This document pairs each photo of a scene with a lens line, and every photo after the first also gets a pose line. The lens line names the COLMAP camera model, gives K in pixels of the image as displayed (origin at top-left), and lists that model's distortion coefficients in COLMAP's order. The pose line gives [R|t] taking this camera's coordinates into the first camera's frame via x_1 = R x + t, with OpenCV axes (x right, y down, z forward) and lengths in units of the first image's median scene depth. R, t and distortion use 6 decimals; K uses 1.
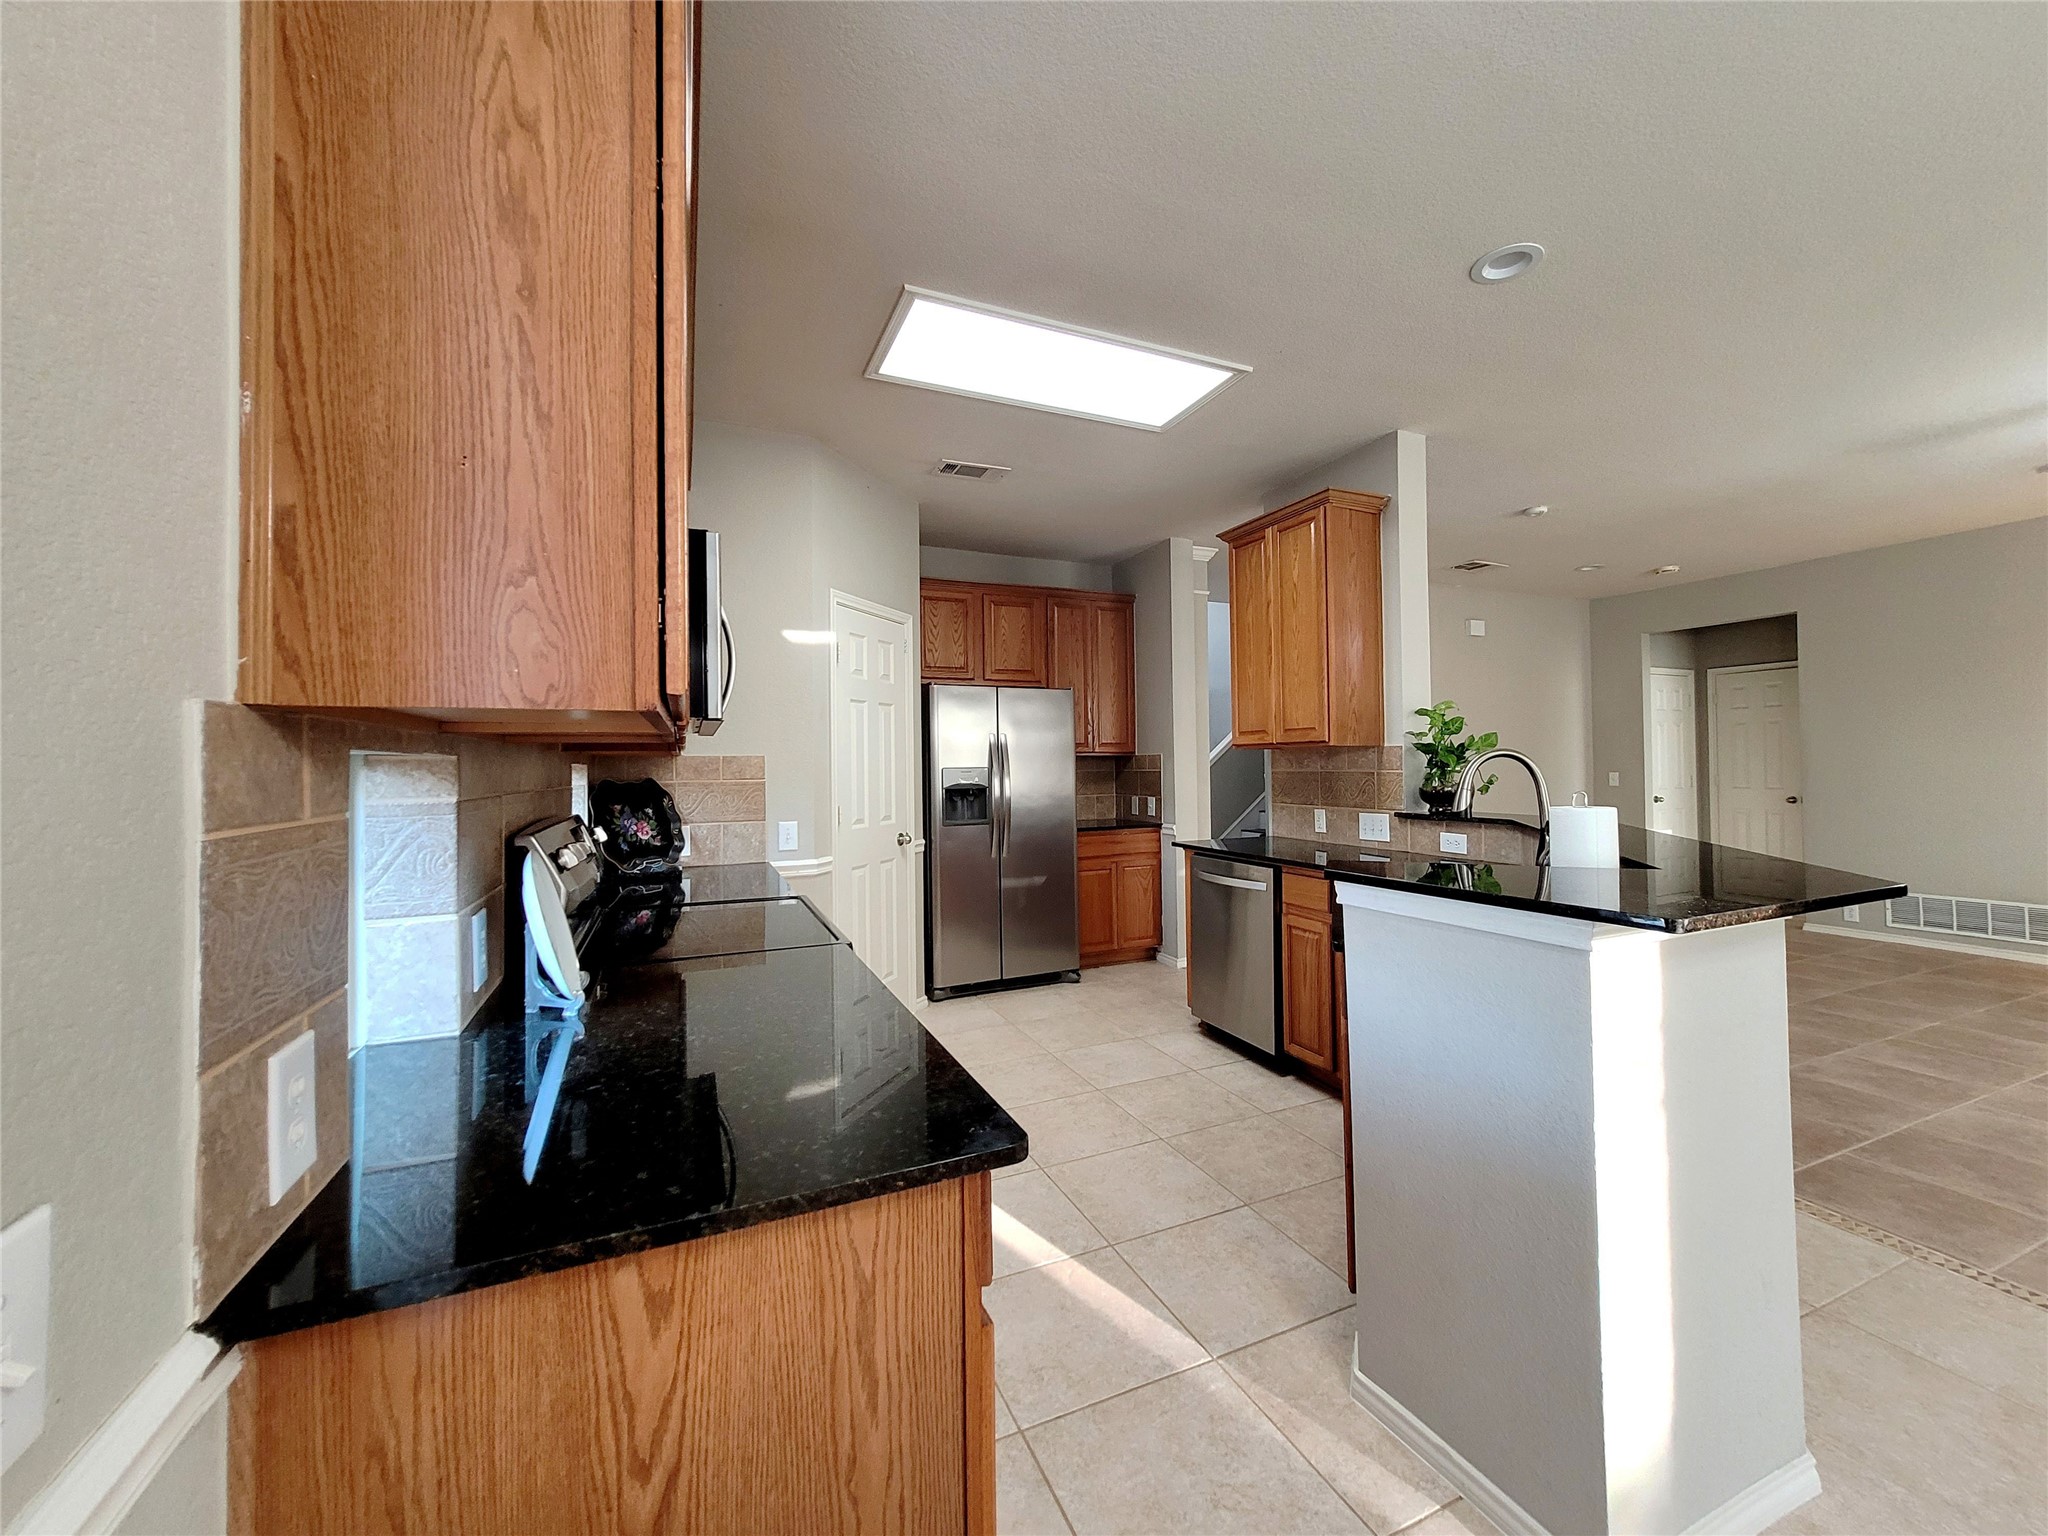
lens RADIAL K [[813.6, 0, 1030.3], [0, 813.6, 761.1], [0, 0, 1]] dist [-0.001145, 0.000109]
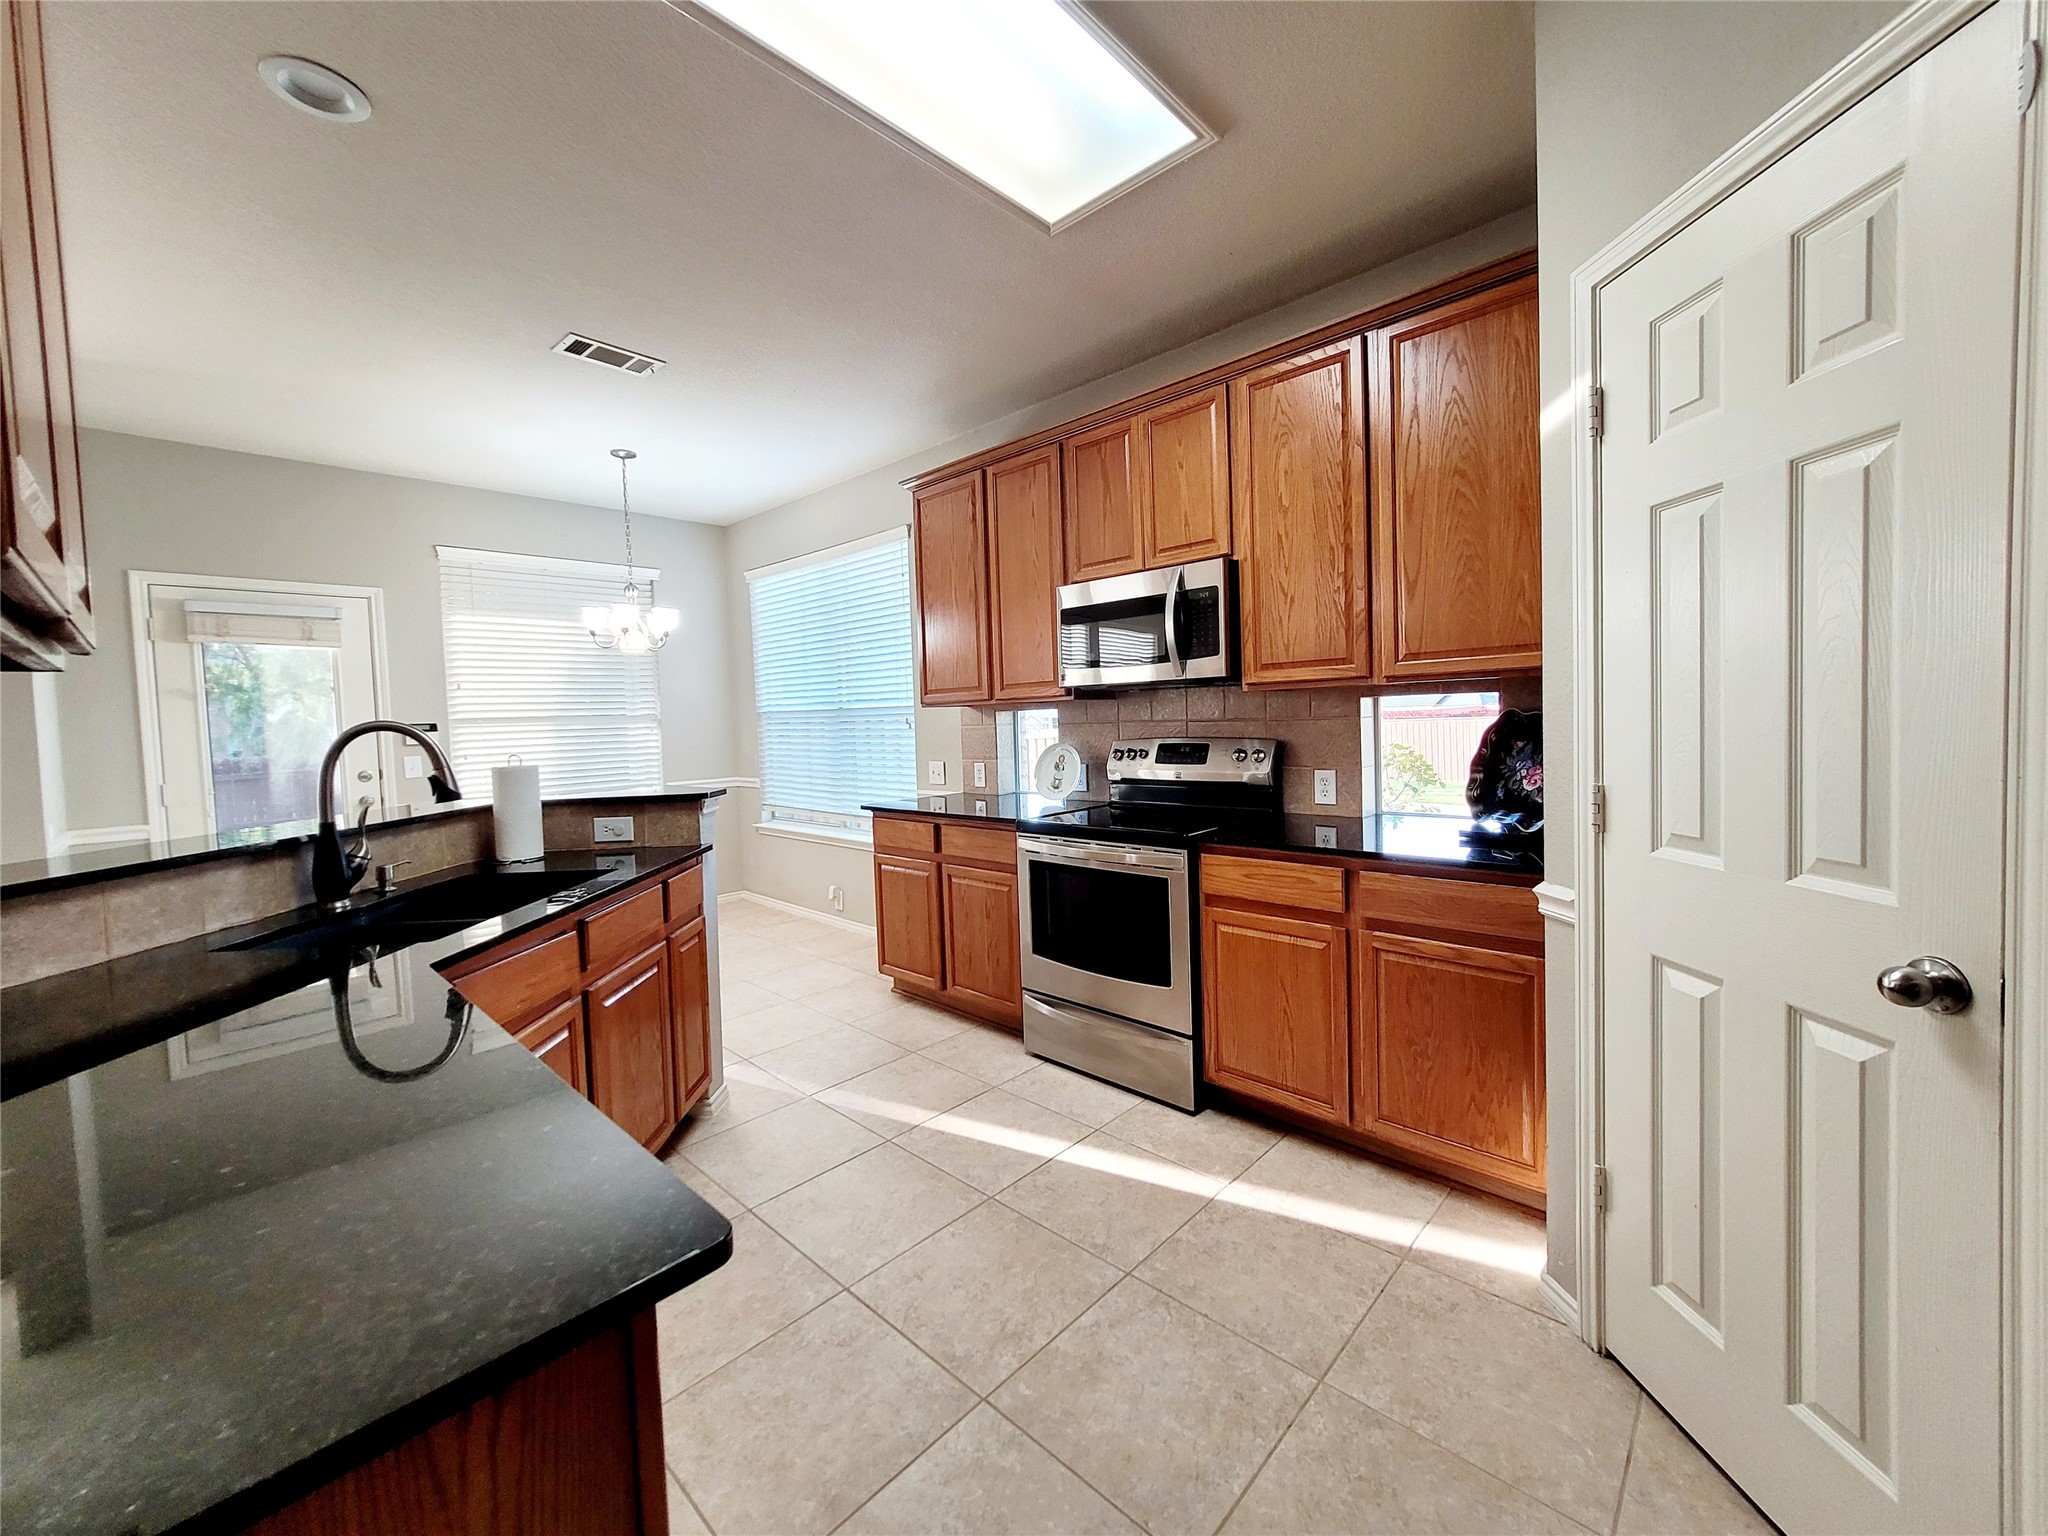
lens RADIAL K [[813.6, 0, 1024.2], [0, 813.6, 757.2], [0, 0, 1]] dist [-0.001145, 0.000109]
pose [[0.913555, -0.033409, 0.405340, -0.154410], [0.013600, 0.998573, 0.051652, 0.002012], [-0.406487, -0.041674, 0.912706, 0.370702]]
